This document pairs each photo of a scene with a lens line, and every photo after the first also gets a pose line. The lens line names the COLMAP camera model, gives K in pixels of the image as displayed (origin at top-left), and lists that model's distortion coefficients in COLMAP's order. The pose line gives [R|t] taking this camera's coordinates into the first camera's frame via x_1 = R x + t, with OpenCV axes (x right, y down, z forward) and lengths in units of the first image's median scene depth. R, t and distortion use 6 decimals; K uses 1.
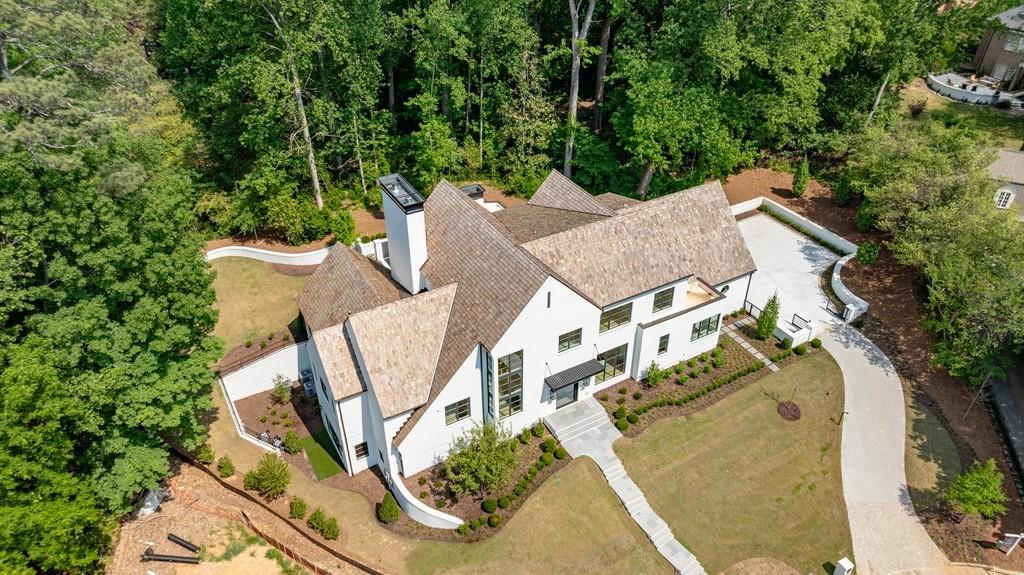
lens RADIAL K [[719.7, 0, 512.0], [0, 719.7, 287.5], [0, 0, 1]] dist [-0.012886, -0.001450]
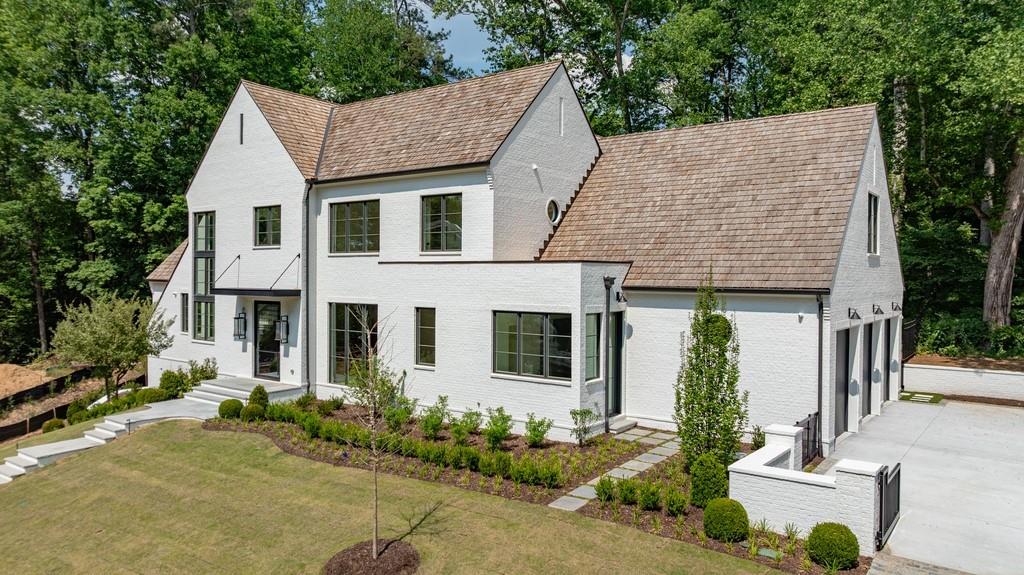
lens RADIAL K [[719.7, 0, 512.0], [0, 719.7, 287.5], [0, 0, 1]] dist [-0.012886, -0.001450]
pose [[0.386384, 0.025771, -0.921978, 0.691860], [-0.535306, 0.820294, -0.201408, 0.124627], [0.751103, 0.571361, 0.330744, 0.979469]]
